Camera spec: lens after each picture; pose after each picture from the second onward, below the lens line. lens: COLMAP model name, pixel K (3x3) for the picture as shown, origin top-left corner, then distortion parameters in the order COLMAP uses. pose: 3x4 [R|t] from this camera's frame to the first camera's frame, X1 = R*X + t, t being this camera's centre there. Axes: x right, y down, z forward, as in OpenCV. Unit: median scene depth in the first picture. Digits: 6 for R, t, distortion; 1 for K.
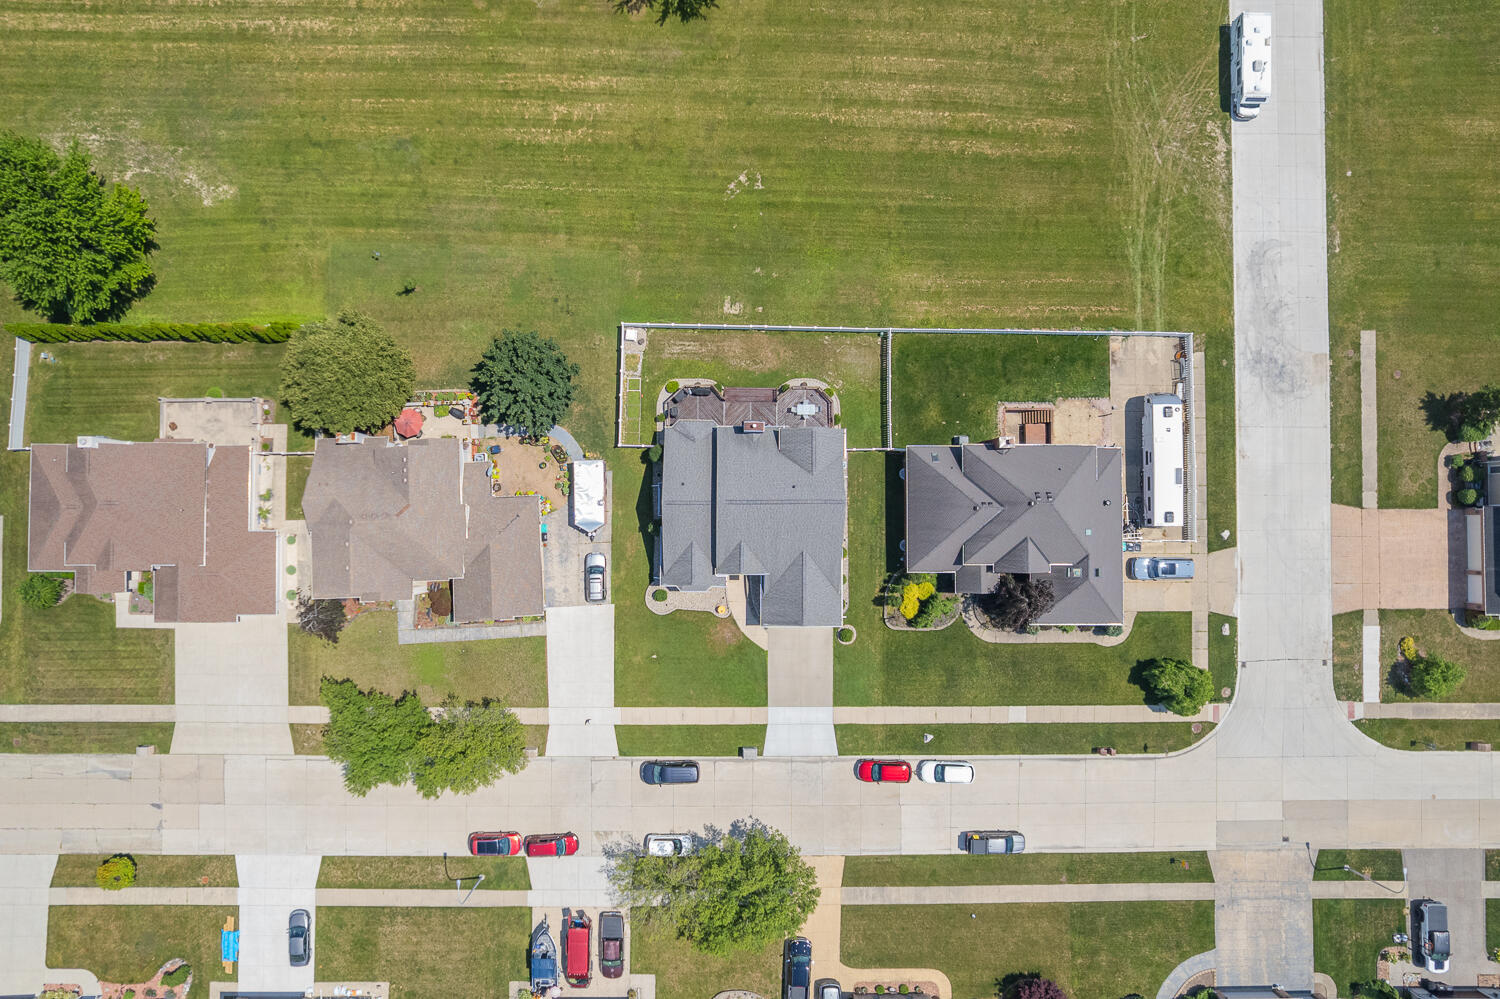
lens RADIAL K [[1000.9, 0, 734.0], [0, 1000.9, 497.1], [0, 0, 1]] dist [-0.062249, 0.051167]
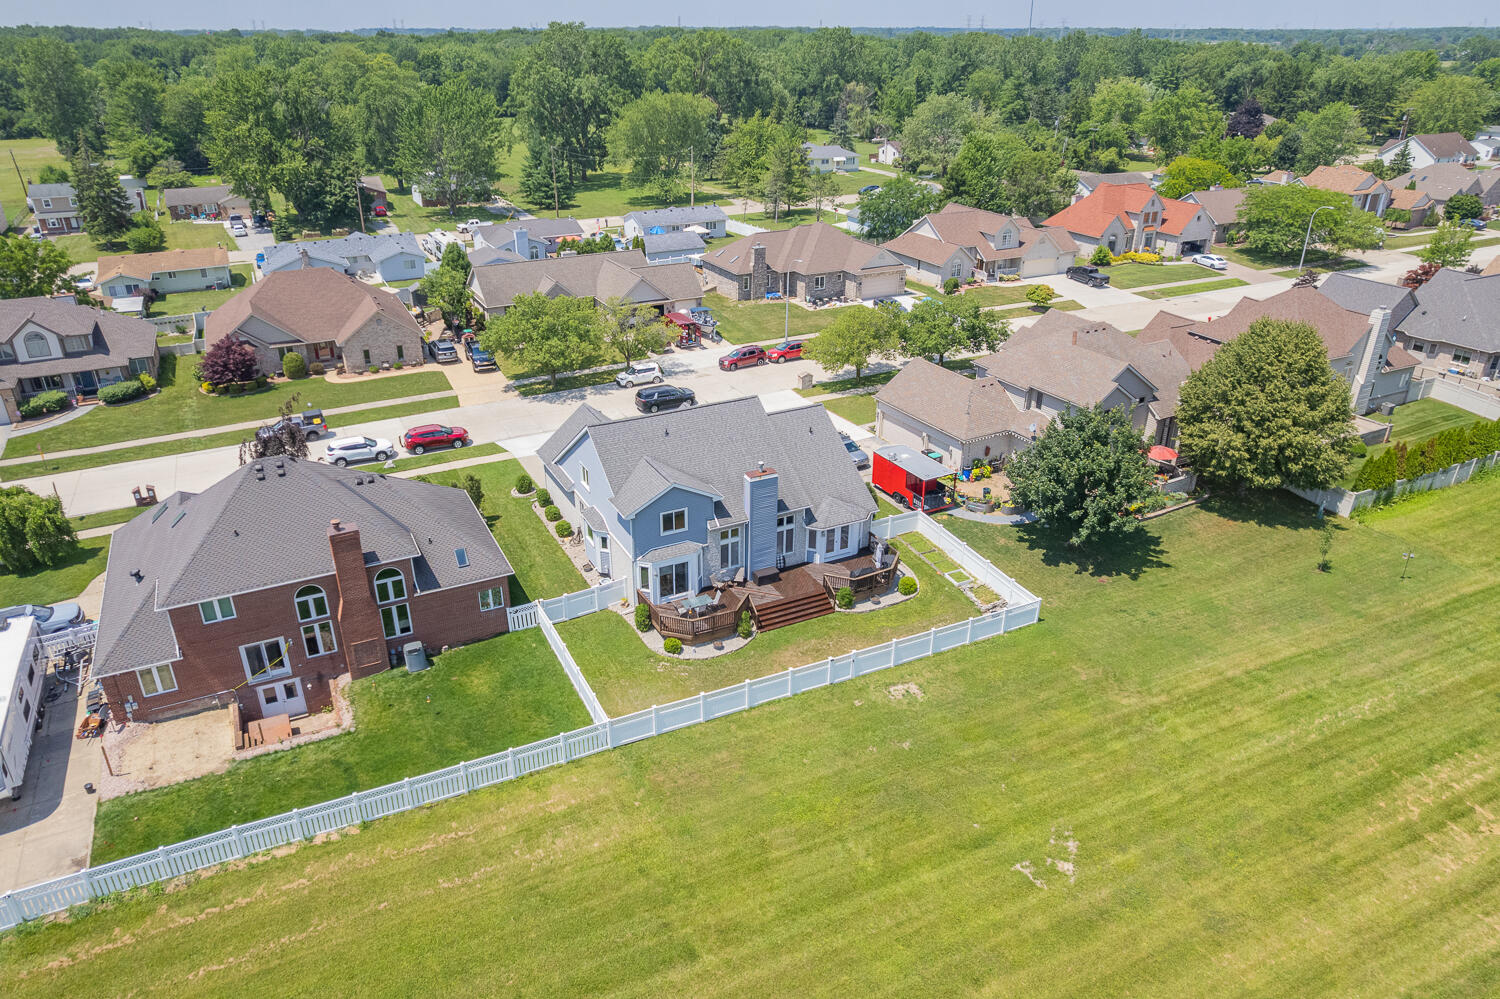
lens RADIAL K [[1000.9, 0, 734.0], [0, 1000.9, 499.6], [0, 0, 1]] dist [-0.062249, 0.051167]
pose [[-0.893419, 0.171989, -0.414998, 0.283684], [-0.449222, -0.345693, 0.823830, -0.555784], [-0.001772, 0.922451, 0.386110, 0.710818]]
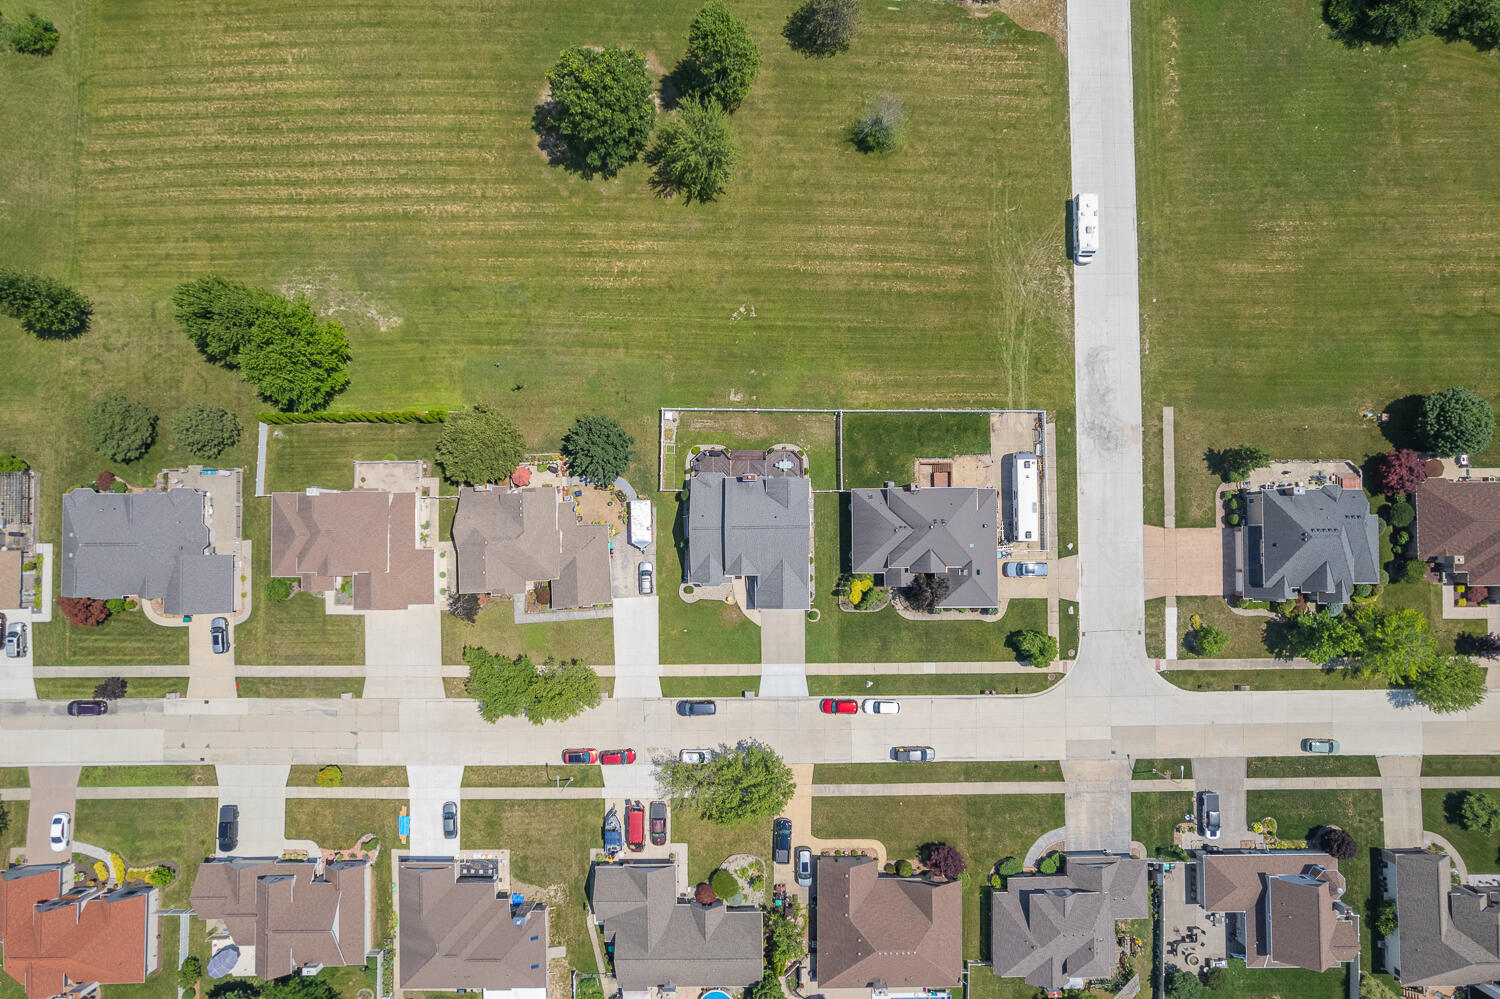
lens RADIAL K [[1000.9, 0, 761.1], [0, 1000.9, 505.3], [0, 0, 1]] dist [-0.062249, 0.051167]
pose [[0.999950, -0.008392, -0.005410, 0.043407], [0.008336, 0.999913, -0.010242, -0.012169], [0.005495, 0.010196, 0.999933, -0.498303]]
